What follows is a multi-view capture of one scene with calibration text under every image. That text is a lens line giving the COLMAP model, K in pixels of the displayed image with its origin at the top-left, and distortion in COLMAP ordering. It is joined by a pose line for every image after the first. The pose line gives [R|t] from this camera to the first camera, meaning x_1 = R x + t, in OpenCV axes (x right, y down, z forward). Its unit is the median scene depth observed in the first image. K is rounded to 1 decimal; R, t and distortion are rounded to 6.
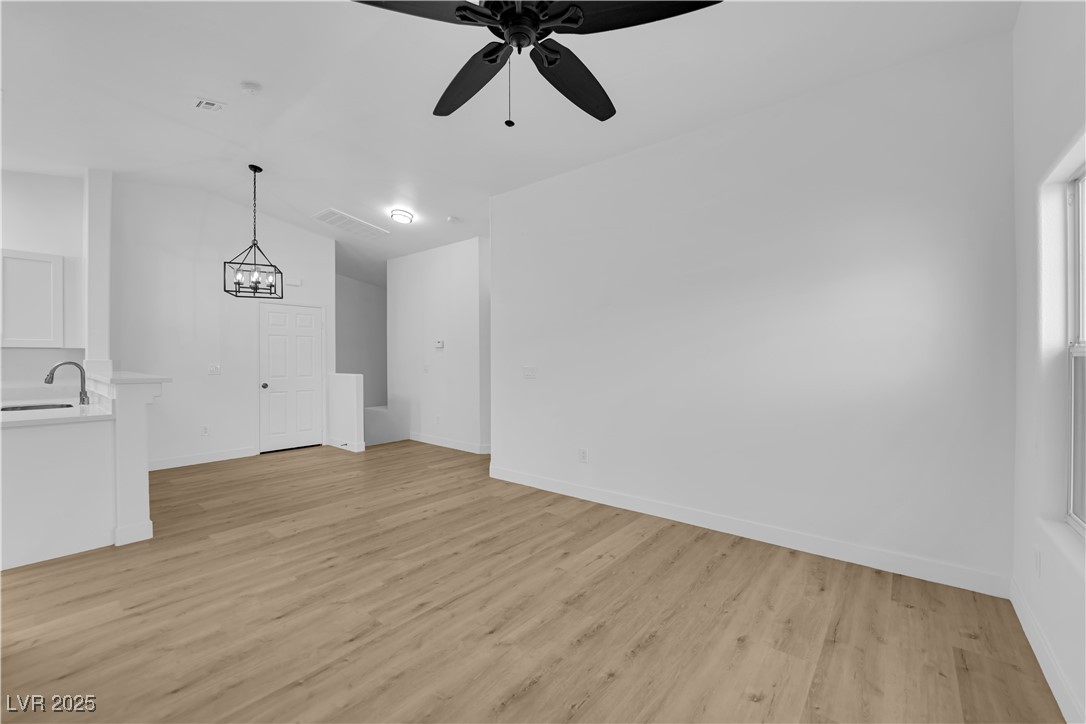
lens RADIAL K [[438.2, 0, 546.2], [0, 438.2, 362.4], [0, 0, 1]] dist [-0.013812, -0.001448]
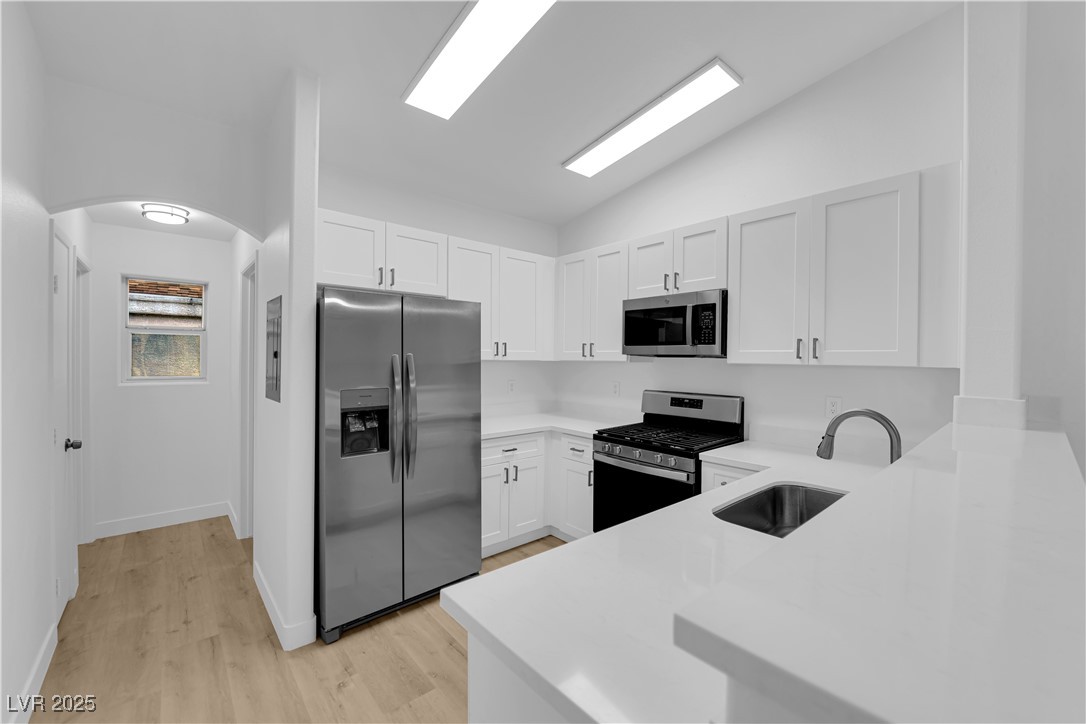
lens RADIAL K [[438.2, 0, 546.5], [0, 438.2, 360.3], [0, 0, 1]] dist [-0.013812, -0.001448]
pose [[-0.167910, 0.007162, -0.985776, -0.691443], [-0.019462, 0.999755, 0.010578, -0.044959], [0.985610, 0.020962, -0.167729, 0.797516]]
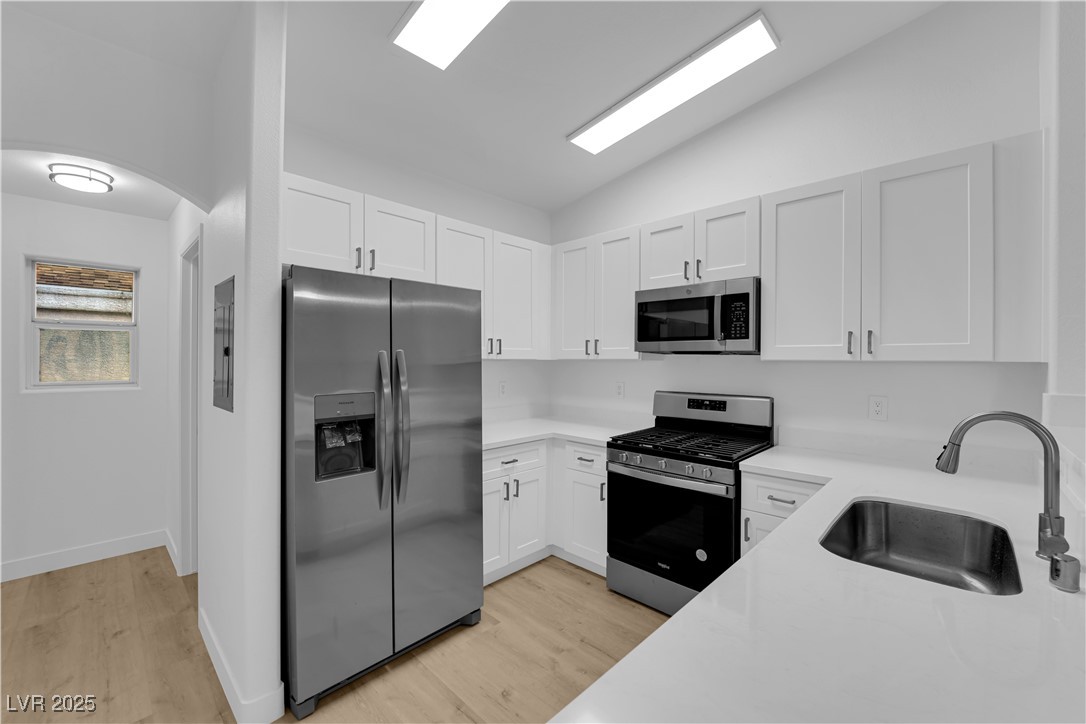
lens RADIAL K [[438.2, 0, 545.9], [0, 438.2, 360.0], [0, 0, 1]] dist [-0.013812, -0.001448]
pose [[-0.083560, 0.003507, -0.996497, -0.786605], [-0.014392, 0.999885, 0.004725, -0.036573], [0.996399, 0.014736, -0.083500, 0.706234]]
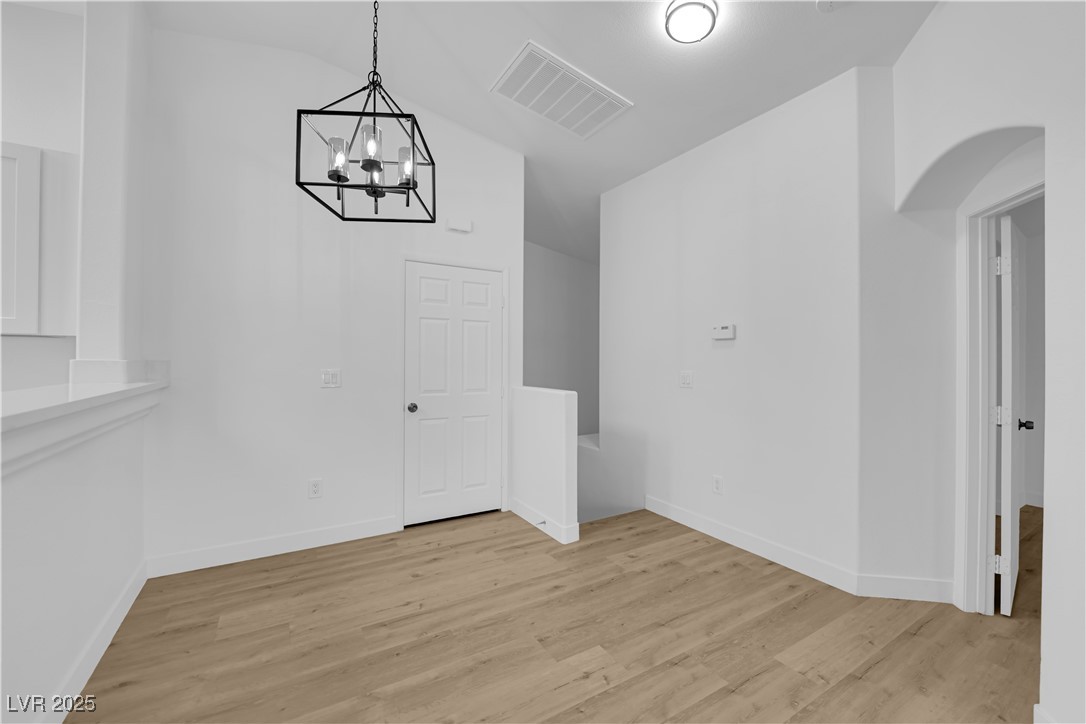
lens RADIAL K [[438.2, 0, 547.2], [0, 438.2, 360.3], [0, 0, 1]] dist [-0.013812, -0.001448]
pose [[0.944566, 0.005601, -0.328275, -0.484669], [-0.009289, 0.999910, -0.009667, -0.006145], [0.328191, 0.012181, 0.944533, 0.853991]]
